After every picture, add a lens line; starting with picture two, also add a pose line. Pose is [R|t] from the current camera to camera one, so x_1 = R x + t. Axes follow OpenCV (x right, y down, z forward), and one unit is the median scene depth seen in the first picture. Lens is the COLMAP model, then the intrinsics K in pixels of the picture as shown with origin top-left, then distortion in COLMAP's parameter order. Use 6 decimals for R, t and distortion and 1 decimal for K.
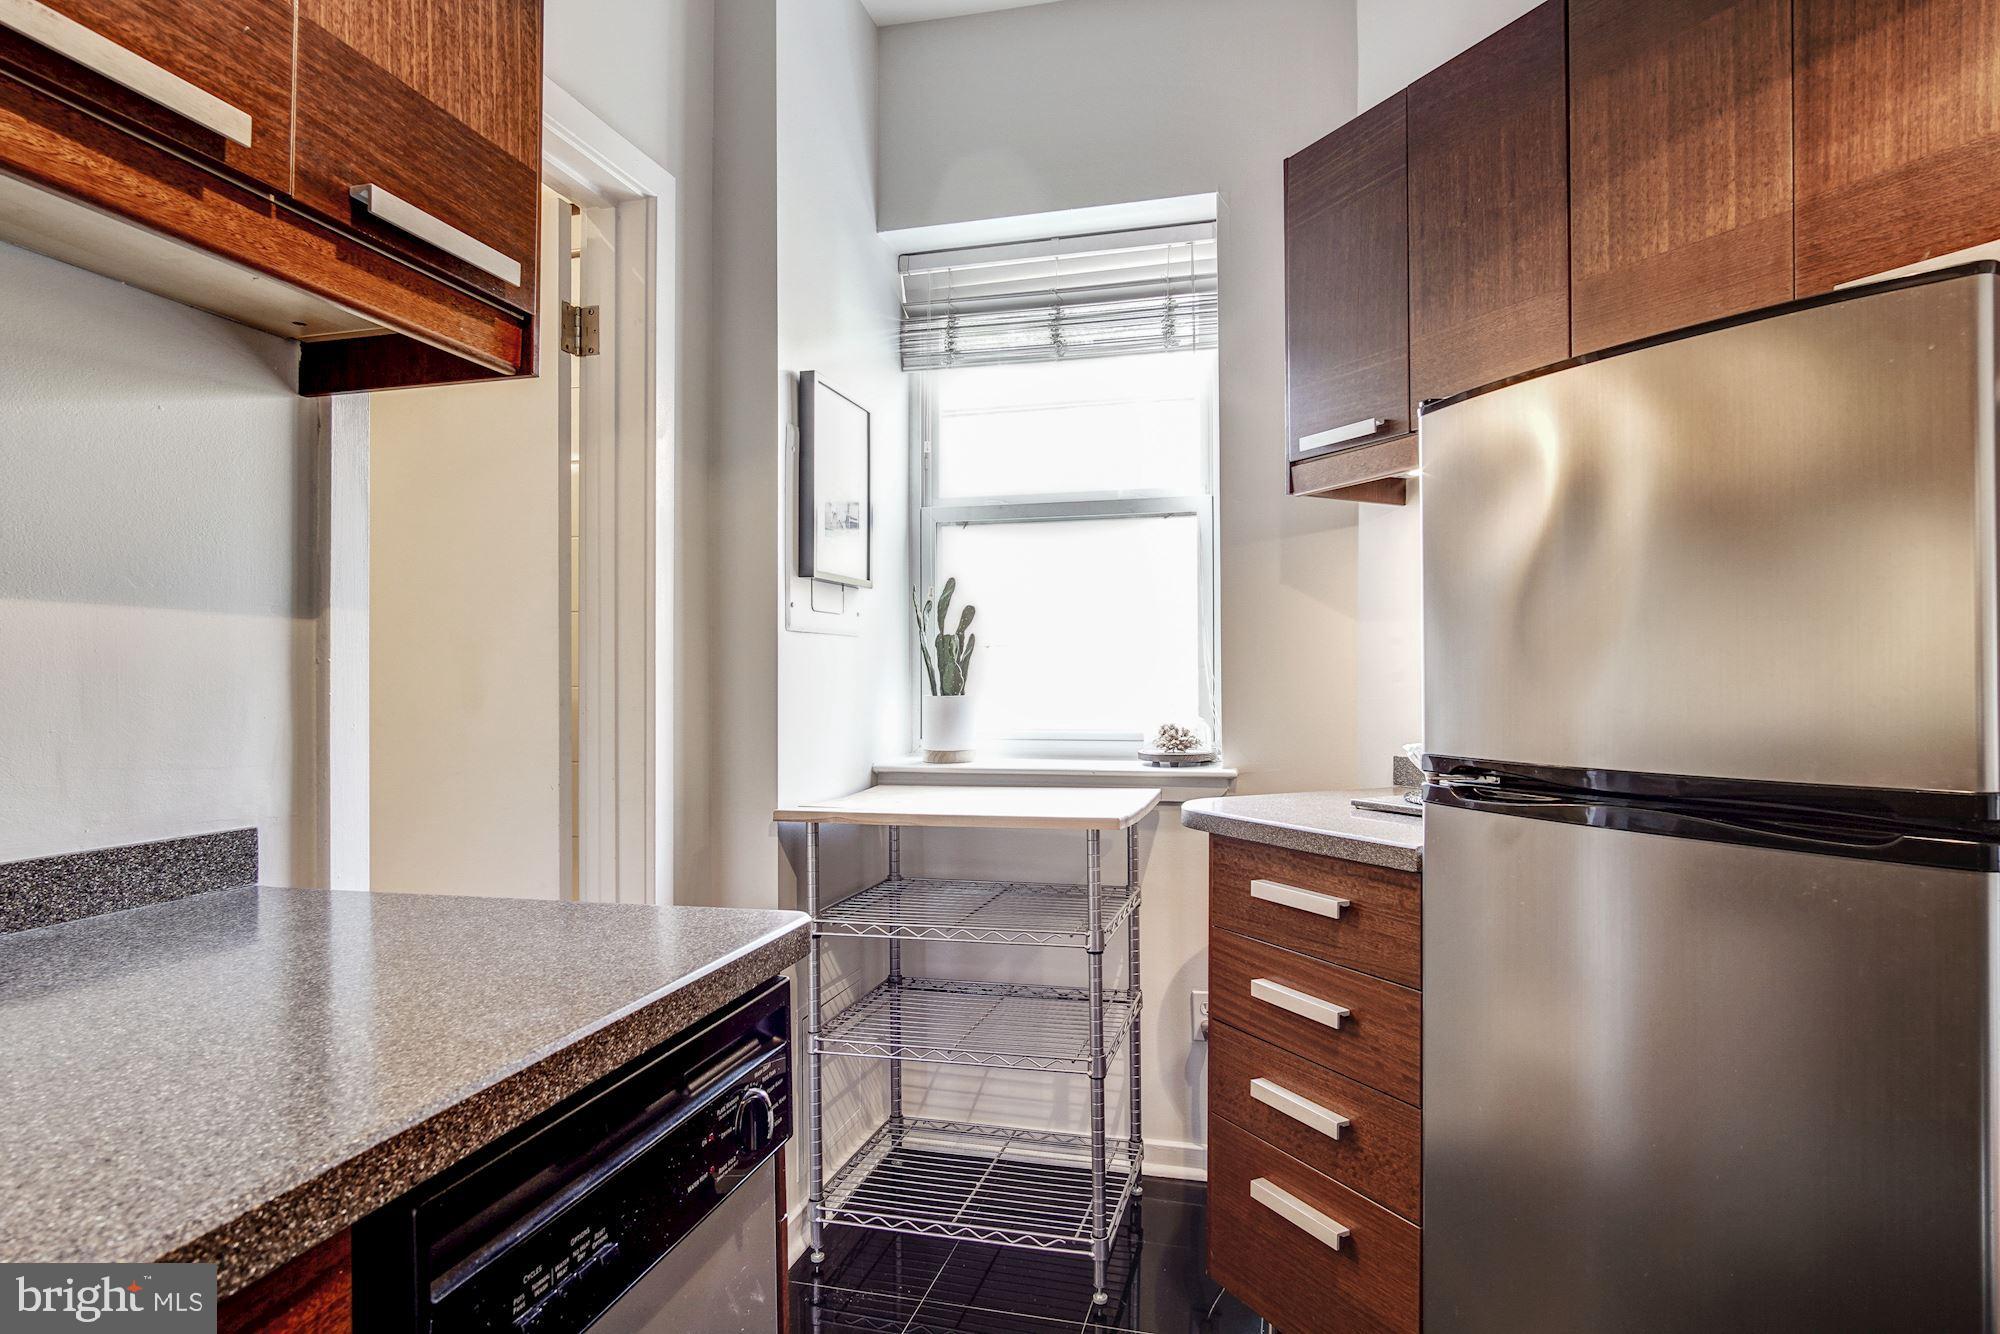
lens RADIAL K [[1083.5, 0, 1005.3], [0, 1083.5, 663.6], [0, 0, 1]] dist [-0.025599, 0.008229]
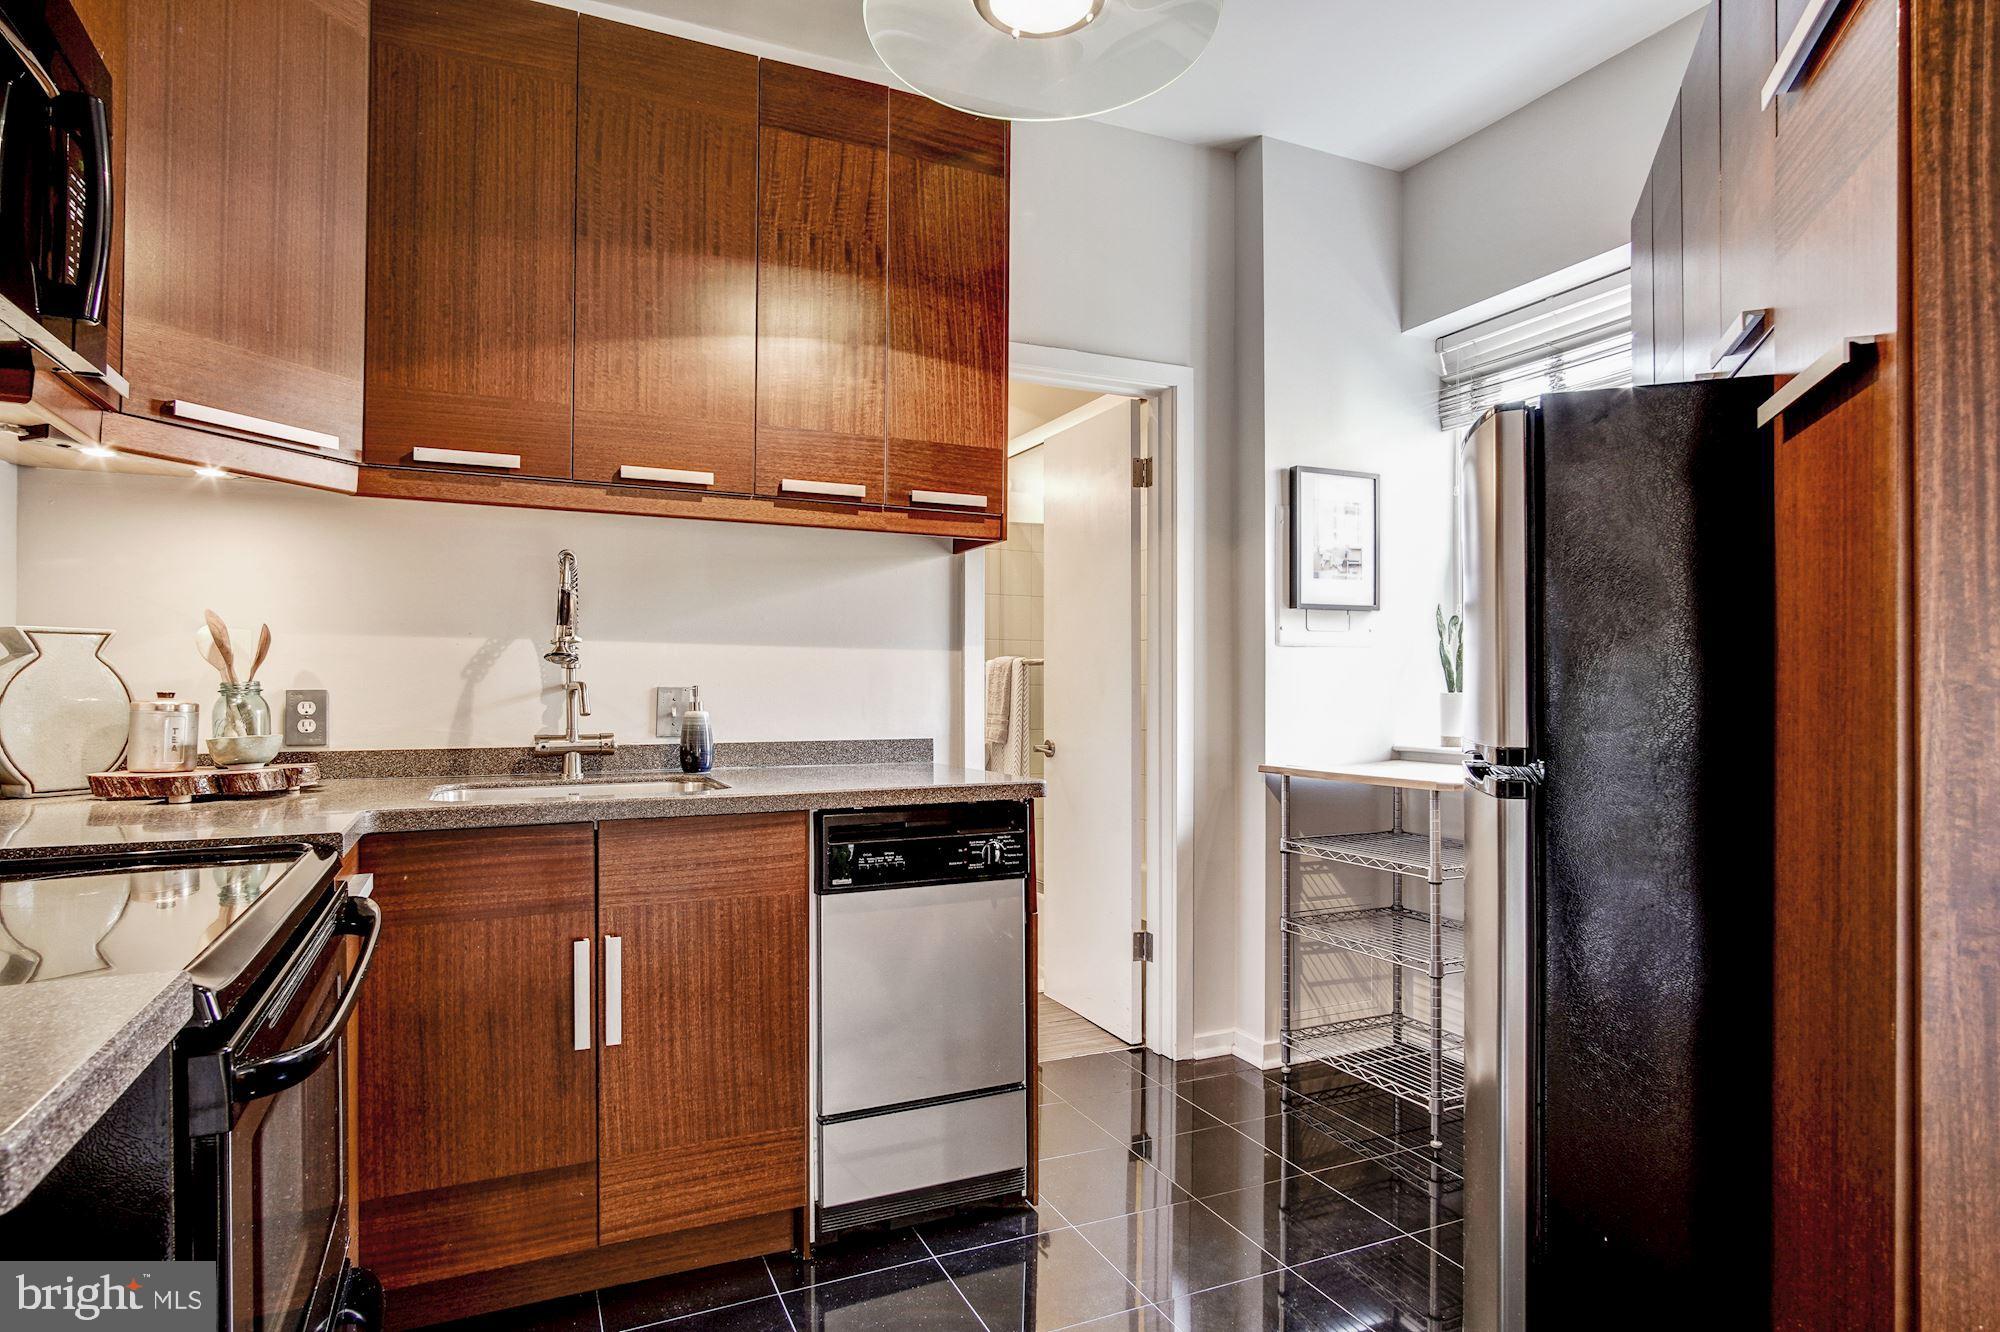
lens RADIAL K [[1083.5, 0, 991.5], [0, 1083.5, 666.9], [0, 0, 1]] dist [-0.025599, 0.008229]
pose [[0.625149, -0.005580, -0.780485, 0.725491], [0.006870, 0.999975, -0.001646, -0.001260], [0.780475, -0.004333, 0.625172, -0.237929]]
